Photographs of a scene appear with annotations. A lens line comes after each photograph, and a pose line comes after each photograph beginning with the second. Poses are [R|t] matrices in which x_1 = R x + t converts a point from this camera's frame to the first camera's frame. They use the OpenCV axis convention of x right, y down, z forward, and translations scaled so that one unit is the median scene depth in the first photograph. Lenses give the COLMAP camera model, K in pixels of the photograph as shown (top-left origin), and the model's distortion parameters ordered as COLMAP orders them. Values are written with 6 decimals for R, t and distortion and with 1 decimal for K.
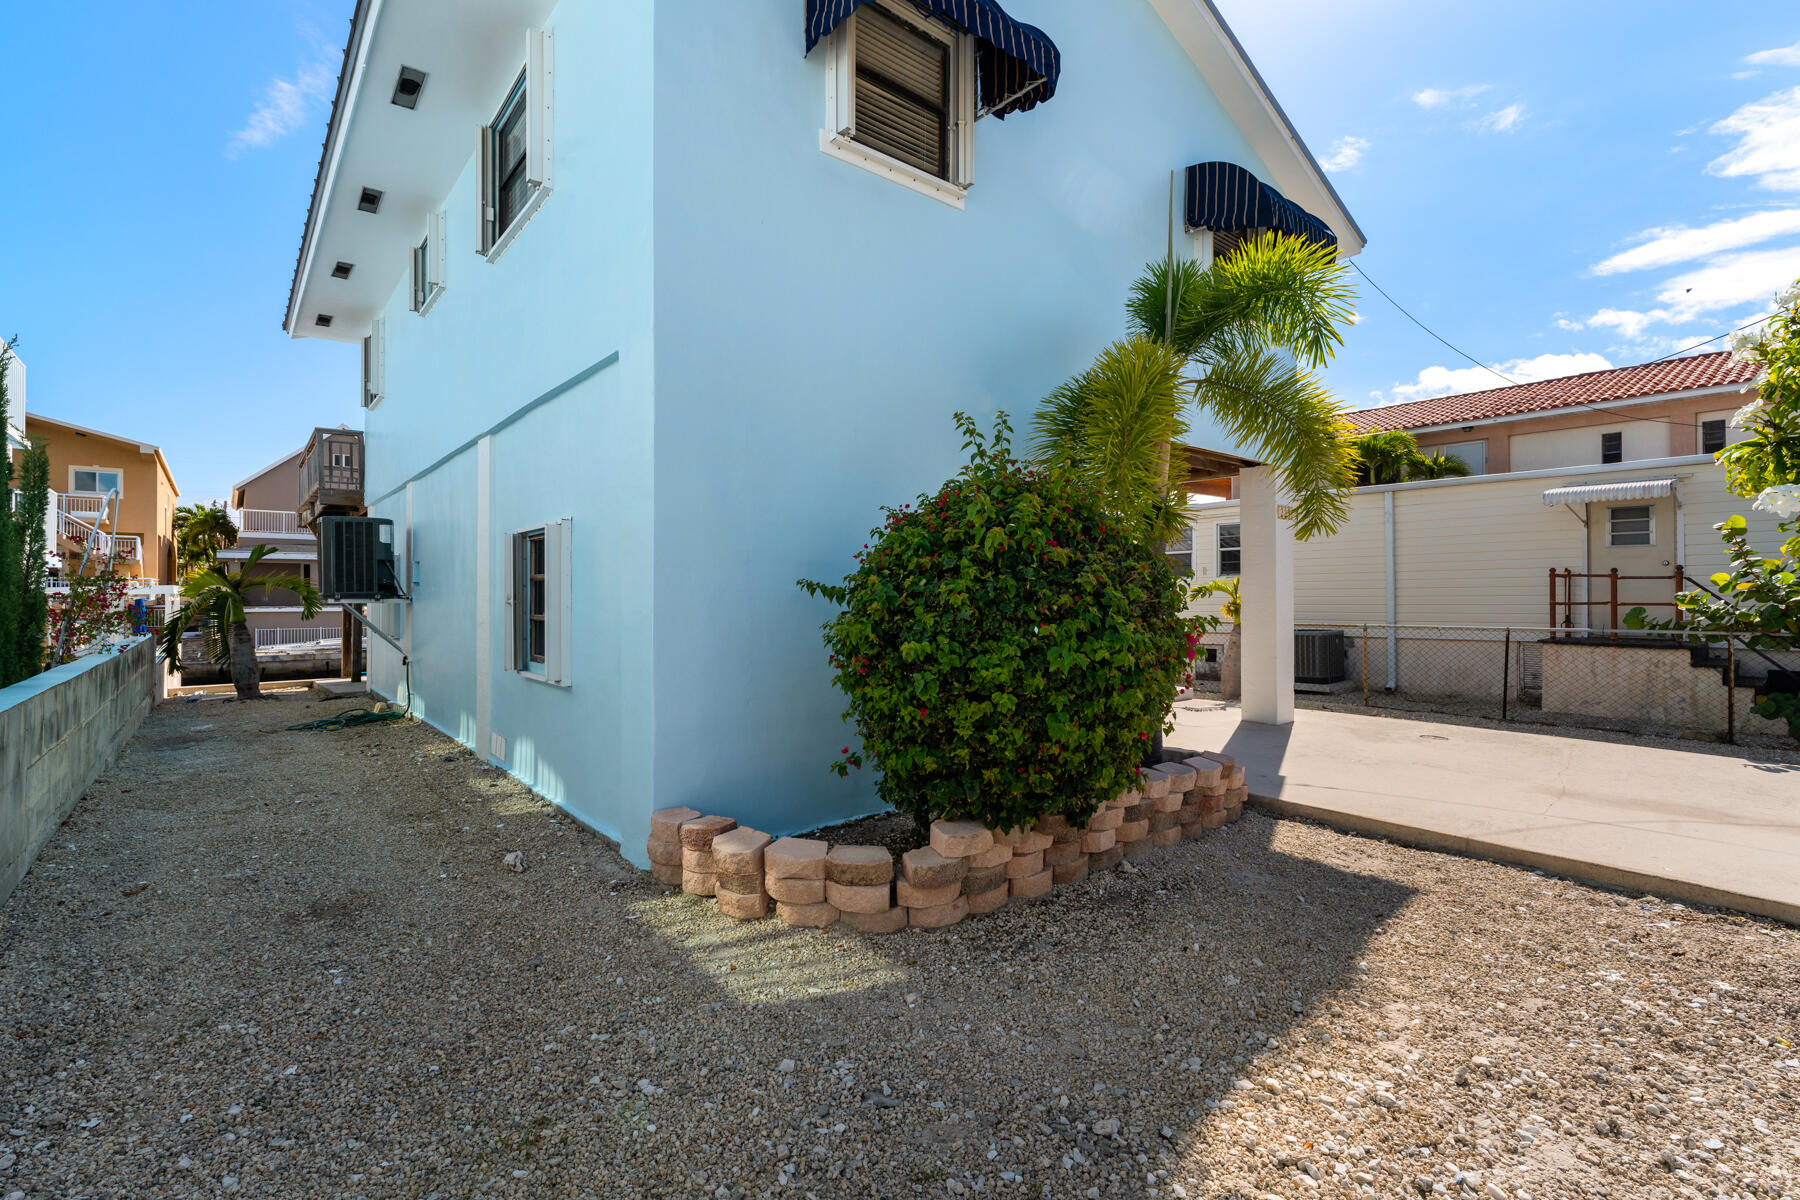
lens RADIAL K [[806.7, 0, 894.8], [0, 806.7, 566.9], [0, 0, 1]] dist [-0.003945, -0.000532]
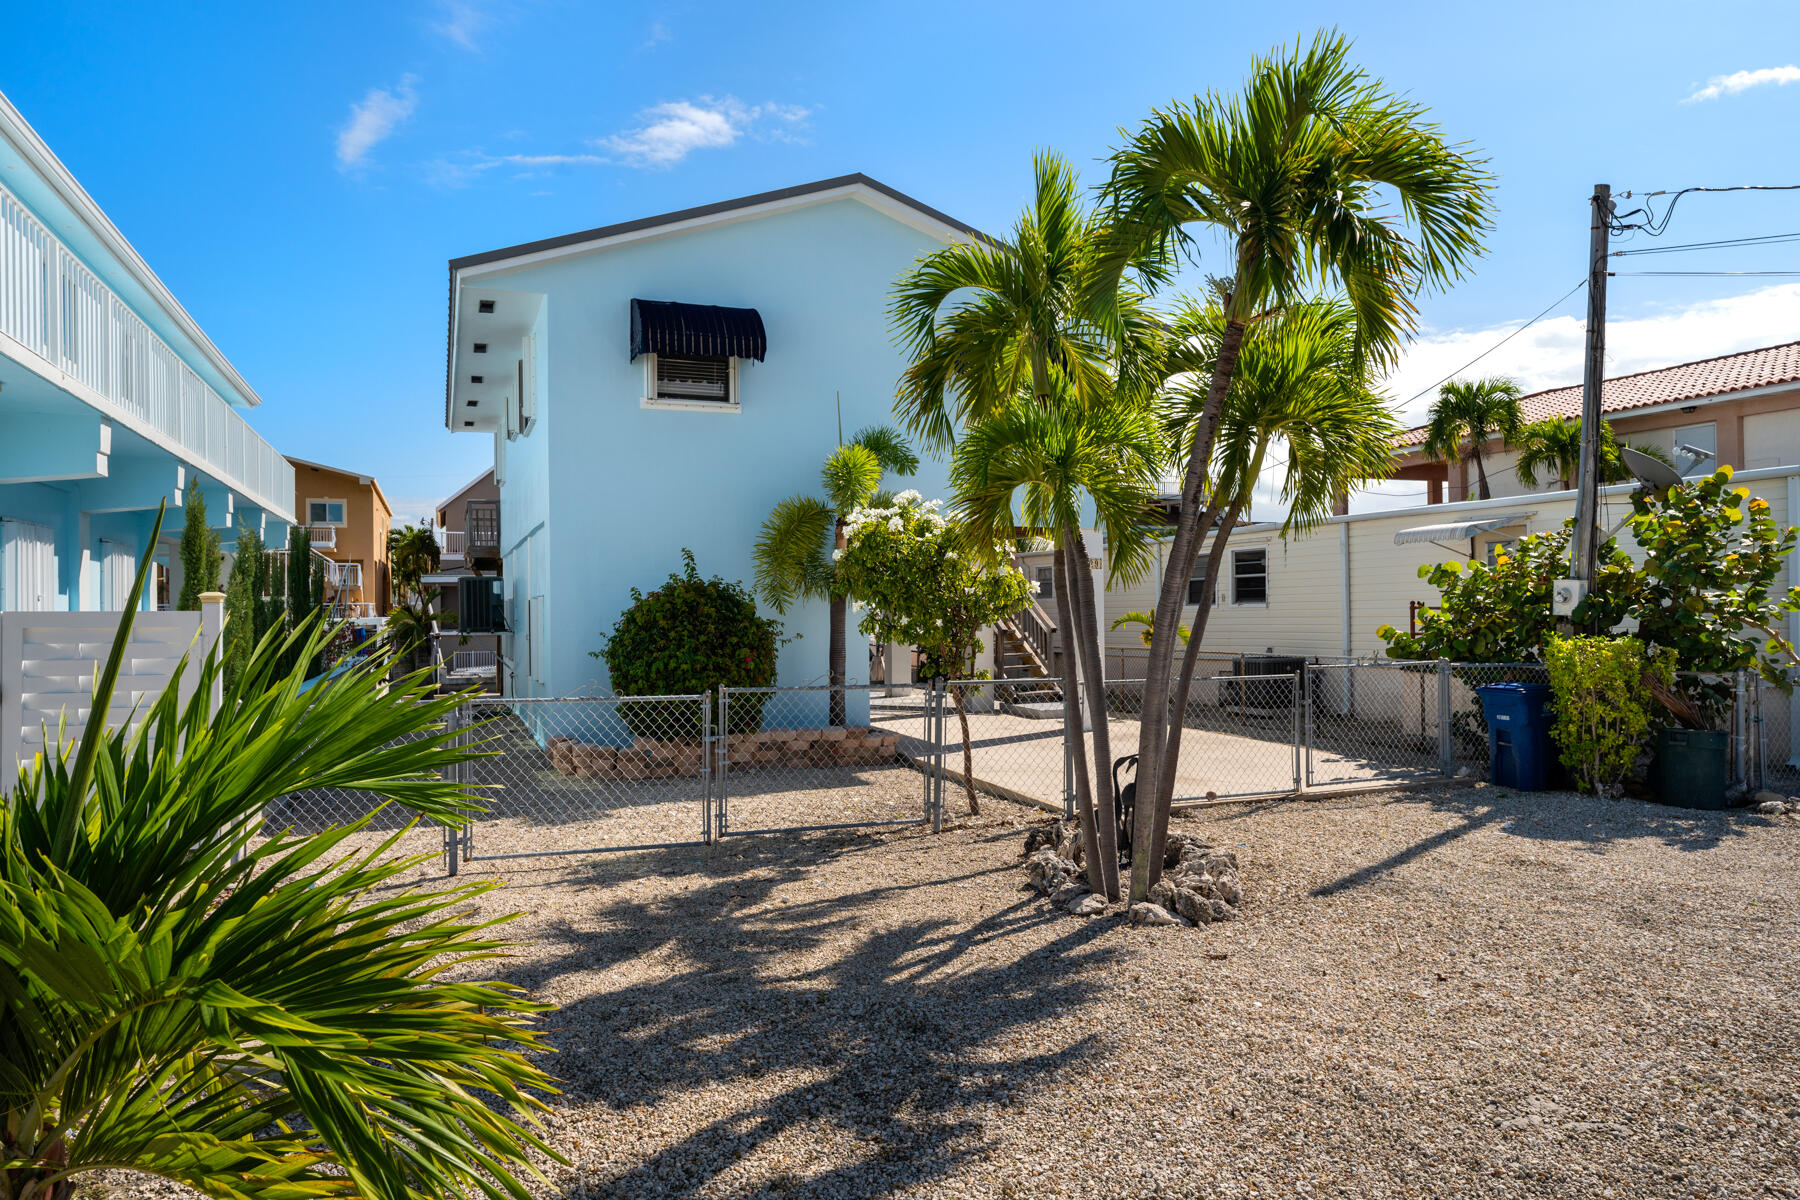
lens RADIAL K [[1147.1, 0, 897.5], [0, 1147.1, 555.6], [0, 0, 1]] dist [0.000363, -0.000351]
pose [[0.950184, -0.021894, -0.310921, 0.449024], [0.019179, 0.999747, -0.011786, -0.038543], [0.311100, 0.005236, 0.950363, -0.478412]]
